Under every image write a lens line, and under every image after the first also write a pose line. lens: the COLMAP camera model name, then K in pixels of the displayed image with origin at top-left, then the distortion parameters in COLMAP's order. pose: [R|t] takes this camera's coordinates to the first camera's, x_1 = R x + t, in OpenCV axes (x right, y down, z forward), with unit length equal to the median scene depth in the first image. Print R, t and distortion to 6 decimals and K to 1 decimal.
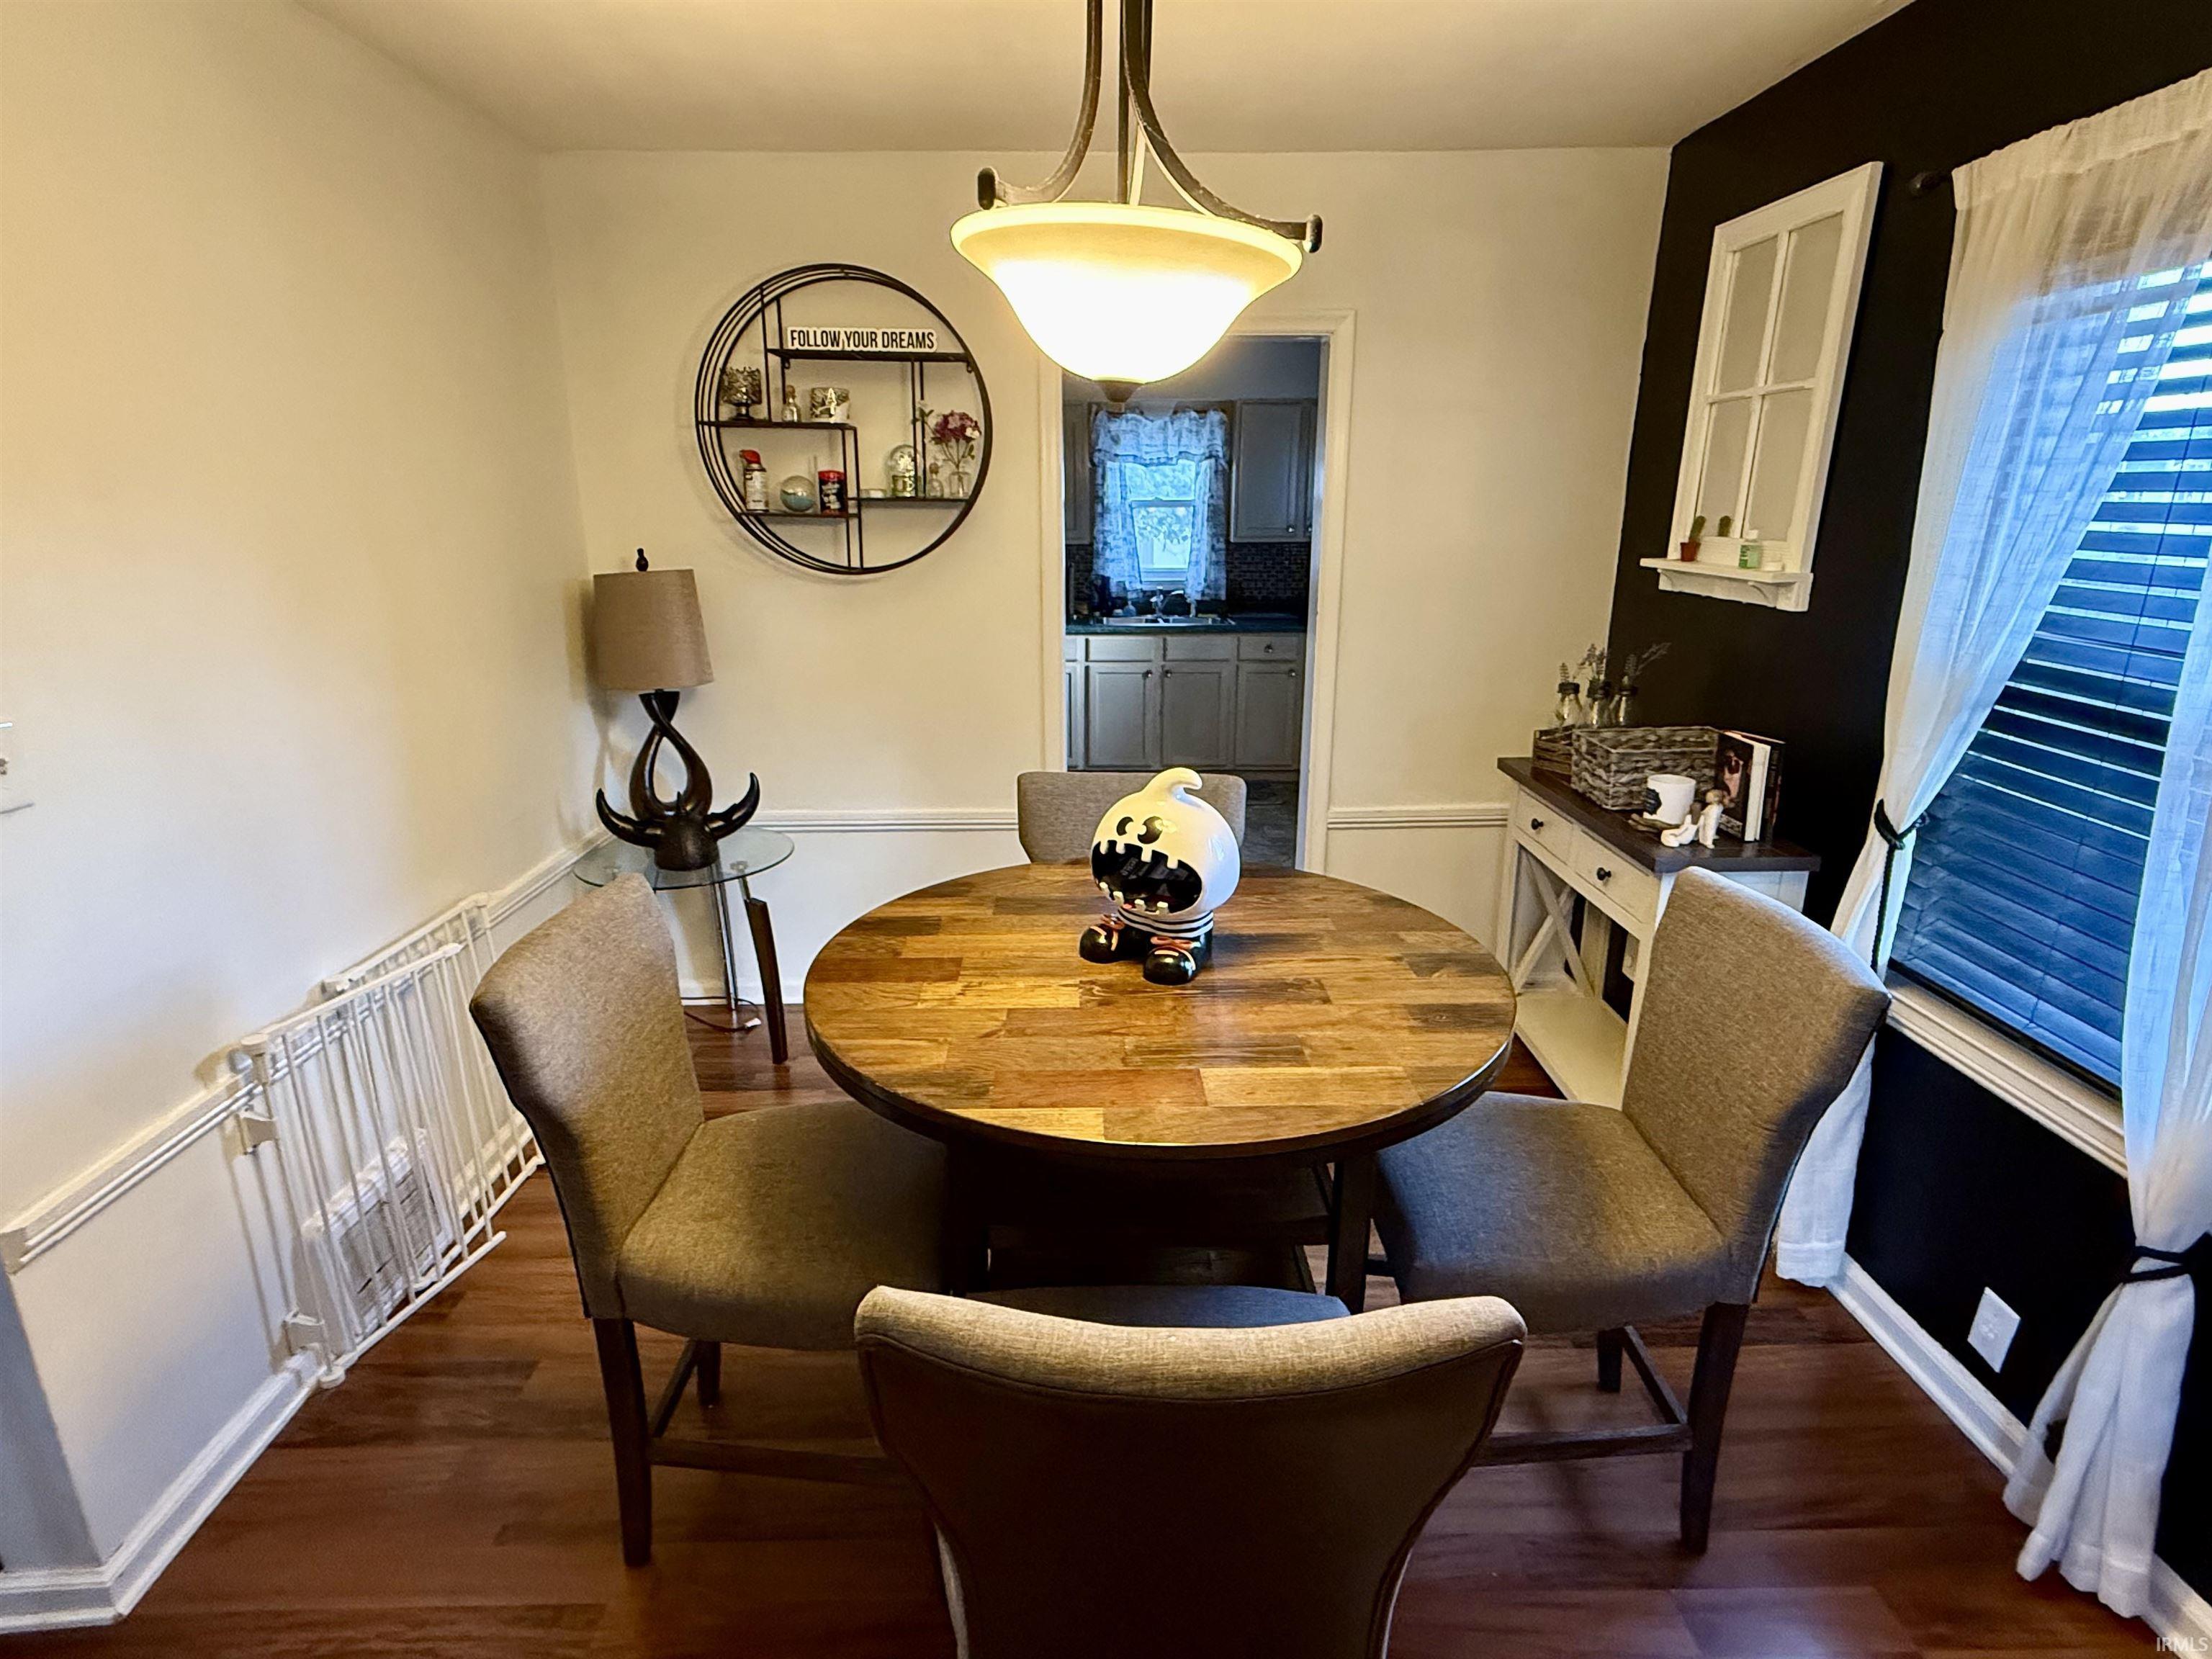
lens RADIAL K [[1137.1, 0, 1104.3], [0, 1137.1, 833.8], [0, 0, 1]] dist [-0.000298, 0.002307]
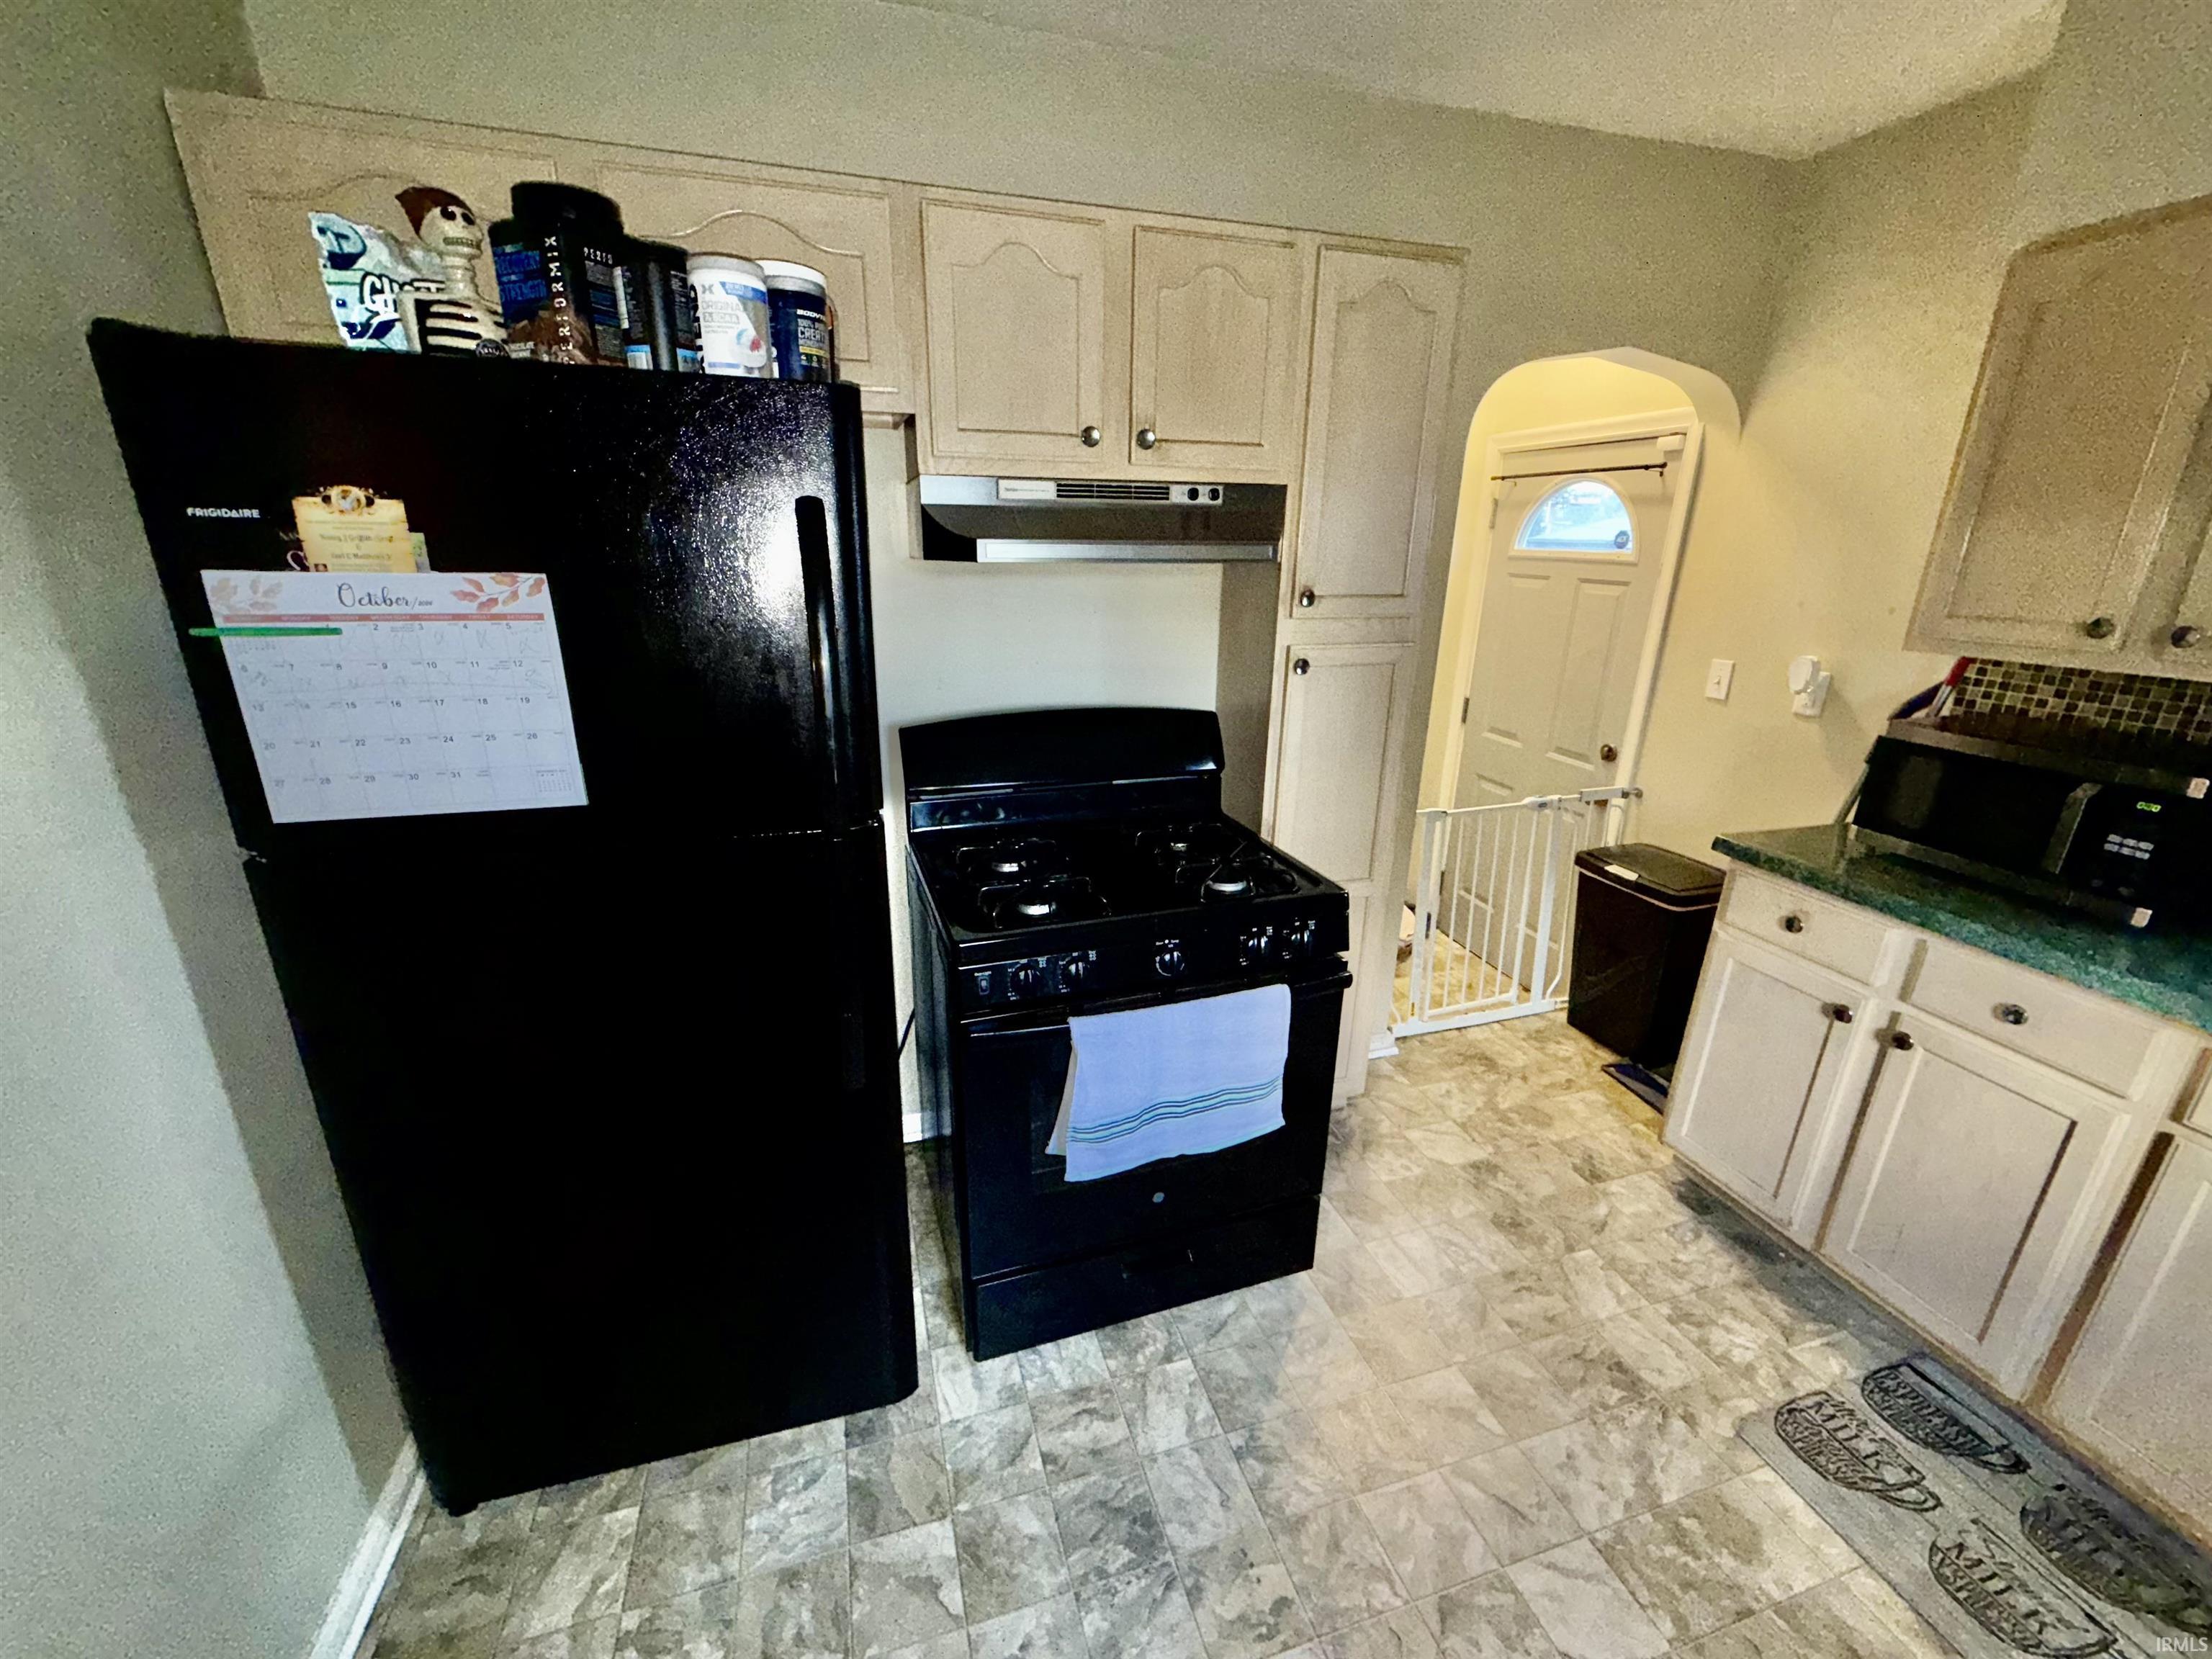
lens RADIAL K [[881.2, 0, 1103.7], [0, 881.2, 831.0], [0, 0, 1]] dist [-0.001267, -0.000025]
pose [[0.280145, 0.308349, -0.909087, 0.164868], [-0.282812, 0.931488, 0.228795, -0.376326], [0.917353, 0.193005, 0.348157, 1.317468]]
